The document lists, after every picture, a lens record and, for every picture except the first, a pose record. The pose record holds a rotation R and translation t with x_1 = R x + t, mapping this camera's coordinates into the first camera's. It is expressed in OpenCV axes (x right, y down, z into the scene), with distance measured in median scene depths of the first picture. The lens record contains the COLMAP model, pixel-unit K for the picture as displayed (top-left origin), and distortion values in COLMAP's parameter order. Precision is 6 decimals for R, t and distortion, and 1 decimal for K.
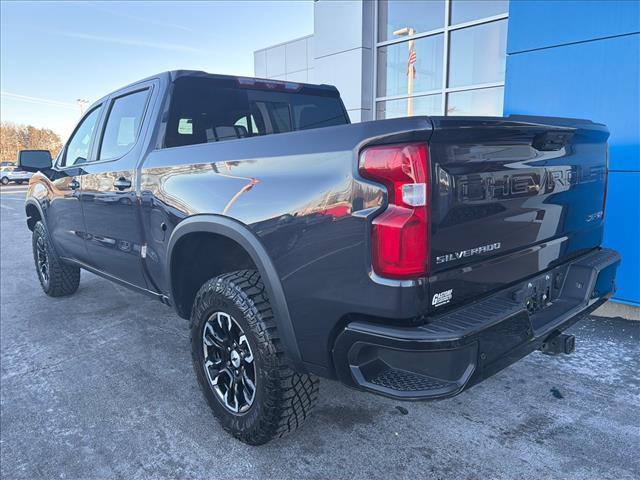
lens RADIAL K [[468.9, 0, 320.6], [0, 468.9, 237.7], [0, 0, 1]] dist [0.012411, -0.001302]
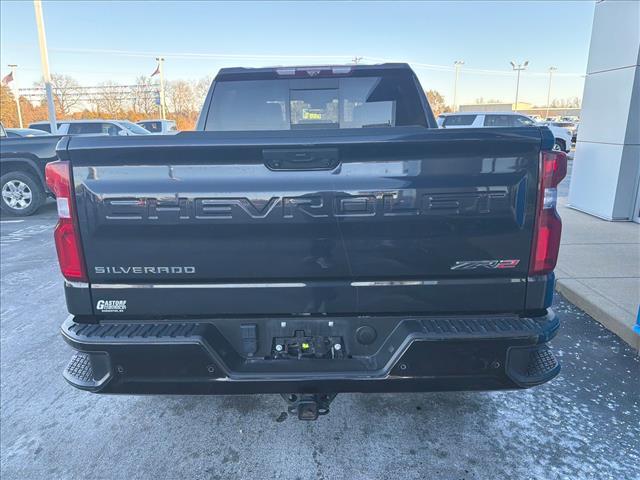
lens RADIAL K [[468.9, 0, 321.3], [0, 468.9, 242.2], [0, 0, 1]] dist [0.012411, -0.001302]
pose [[0.729542, 0.173717, -0.661506, 0.809384], [-0.112097, 0.984496, 0.134912, -0.133278], [0.674687, -0.024271, 0.737705, 0.334575]]
